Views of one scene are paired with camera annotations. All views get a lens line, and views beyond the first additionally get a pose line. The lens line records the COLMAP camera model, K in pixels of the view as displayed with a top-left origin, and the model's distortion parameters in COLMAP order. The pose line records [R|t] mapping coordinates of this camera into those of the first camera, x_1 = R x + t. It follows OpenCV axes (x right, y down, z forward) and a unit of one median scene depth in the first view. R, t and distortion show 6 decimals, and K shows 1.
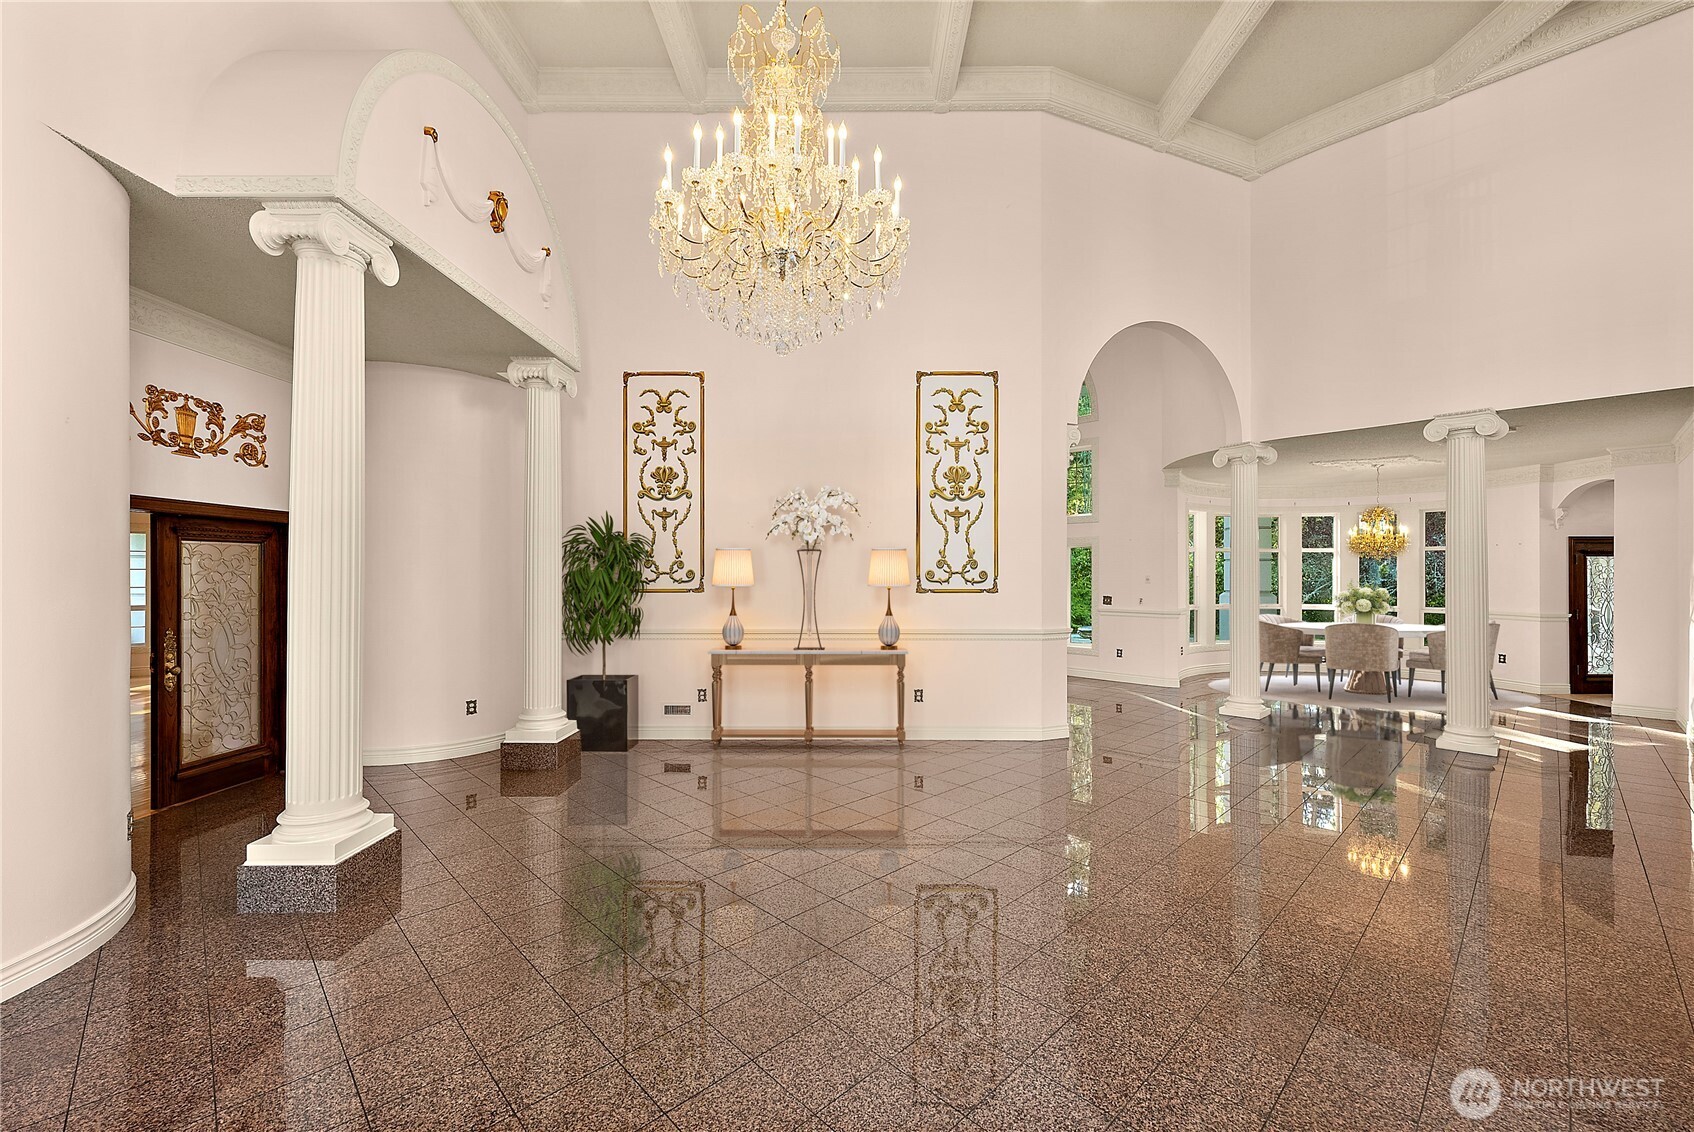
lens RADIAL K [[696.5, 0, 858.3], [0, 696.5, 572.4], [0, 0, 1]] dist [0.004420, -0.000575]
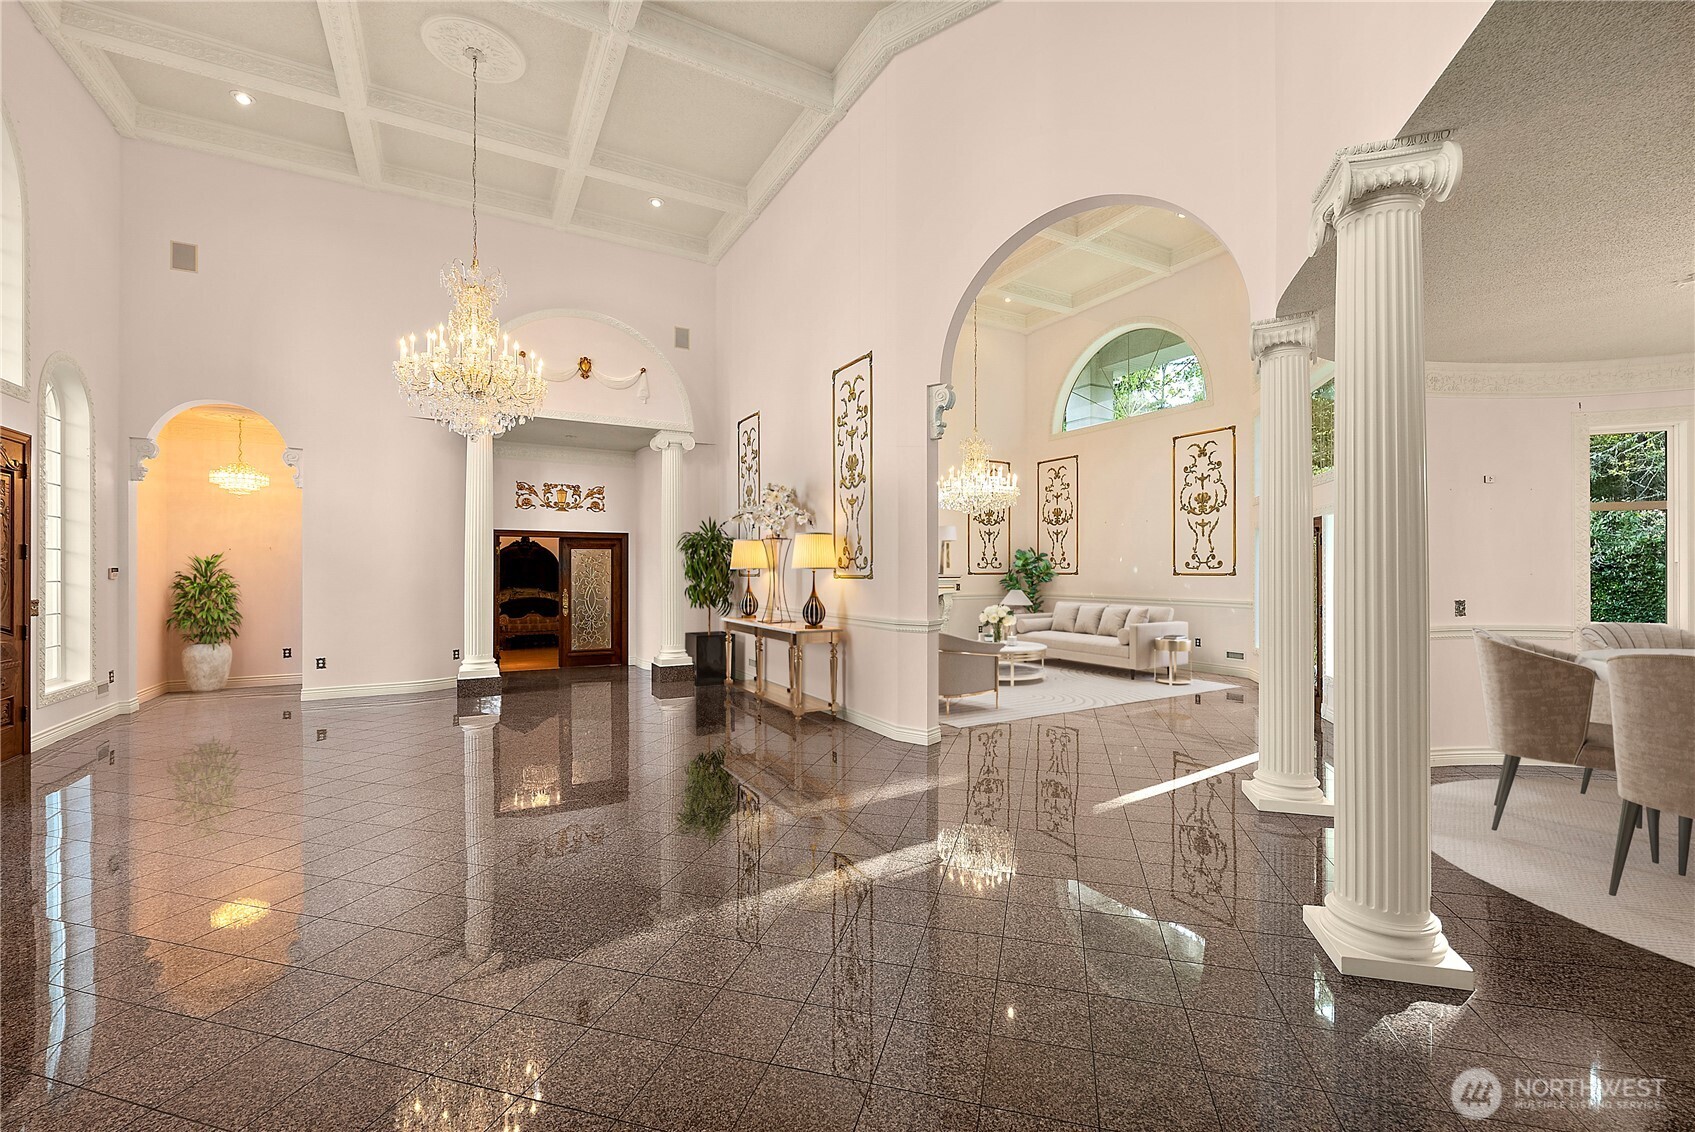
lens RADIAL K [[696.9, 0, 858.2], [0, 696.9, 564.7], [0, 0, 1]] dist [0.004420, -0.000575]
pose [[0.503070, -0.005848, -0.864226, 0.588770], [0.008027, 0.999966, -0.002094, 0.006720], [0.864209, -0.005884, 0.503099, 0.281974]]
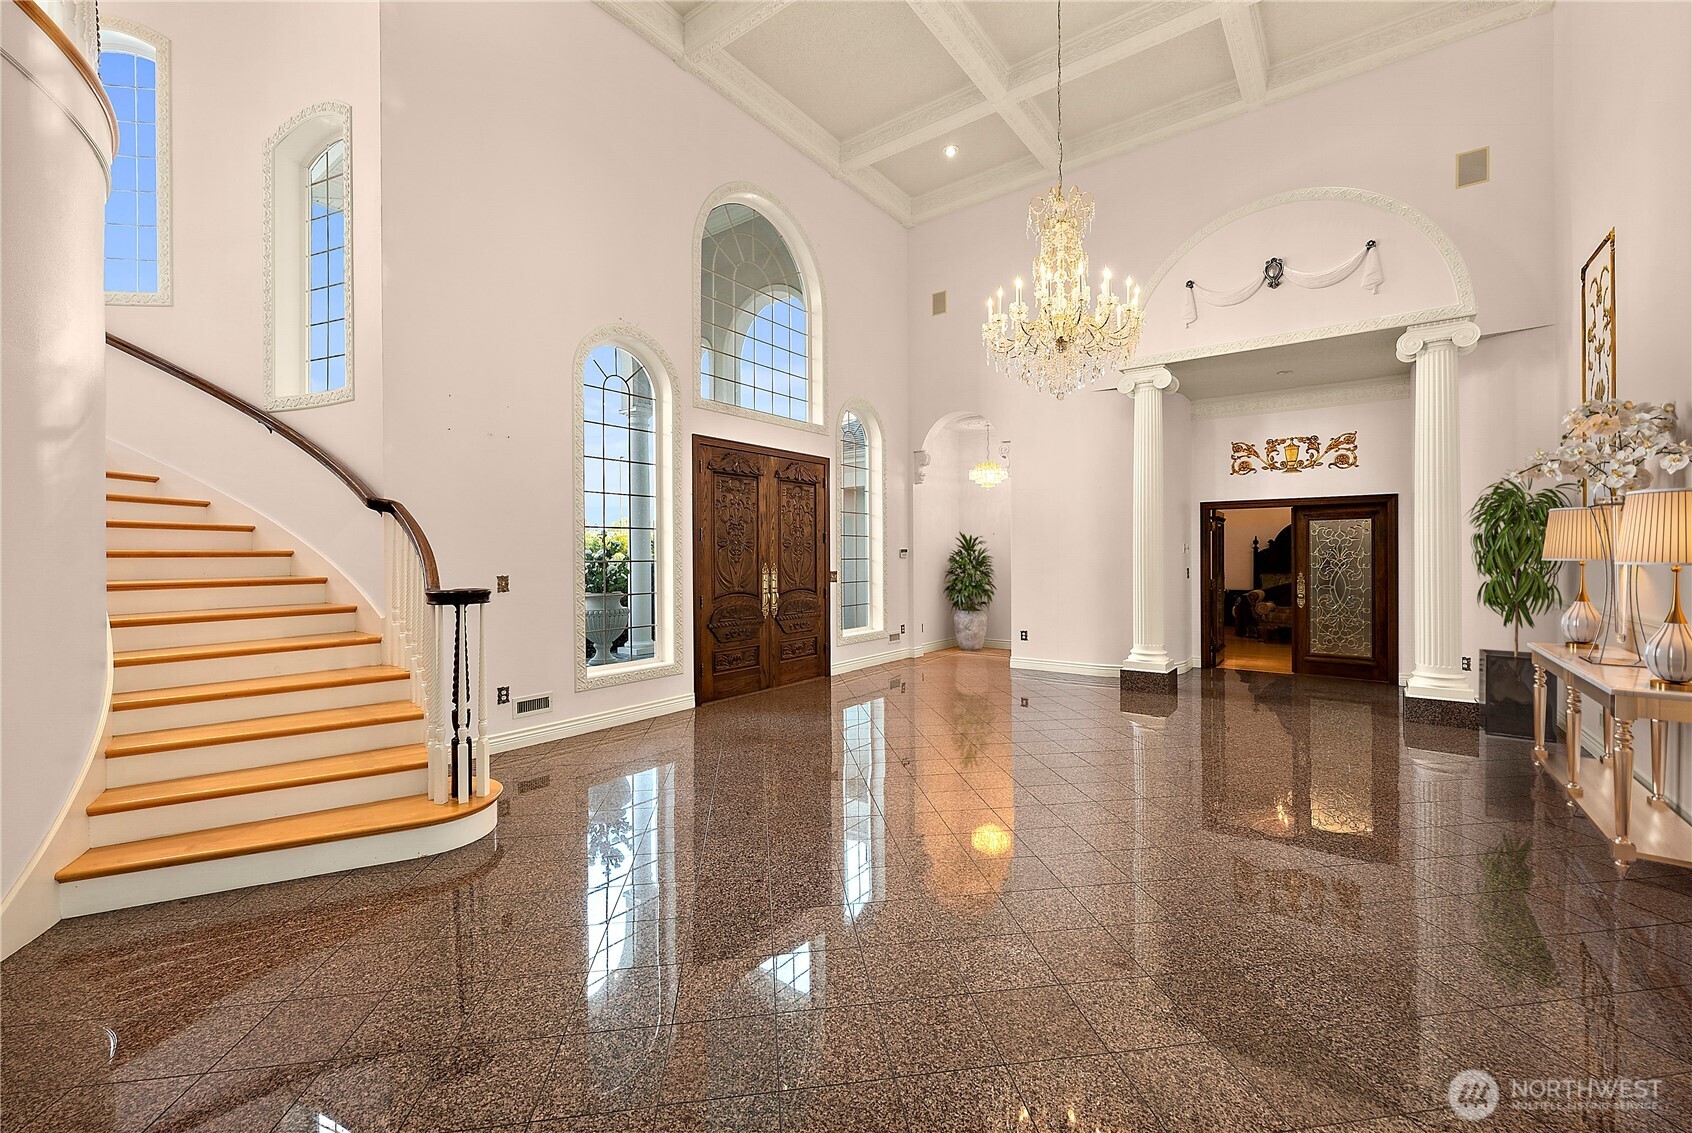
lens RADIAL K [[695.7, 0, 849.0], [0, 695.7, 555.9], [0, 0, 1]] dist [0.004420, -0.000575]
pose [[-0.587276, 0.002197, -0.809384, 0.440937], [0.012682, 0.999899, -0.006488, 0.015030], [0.809288, -0.014075, -0.587244, 0.455961]]
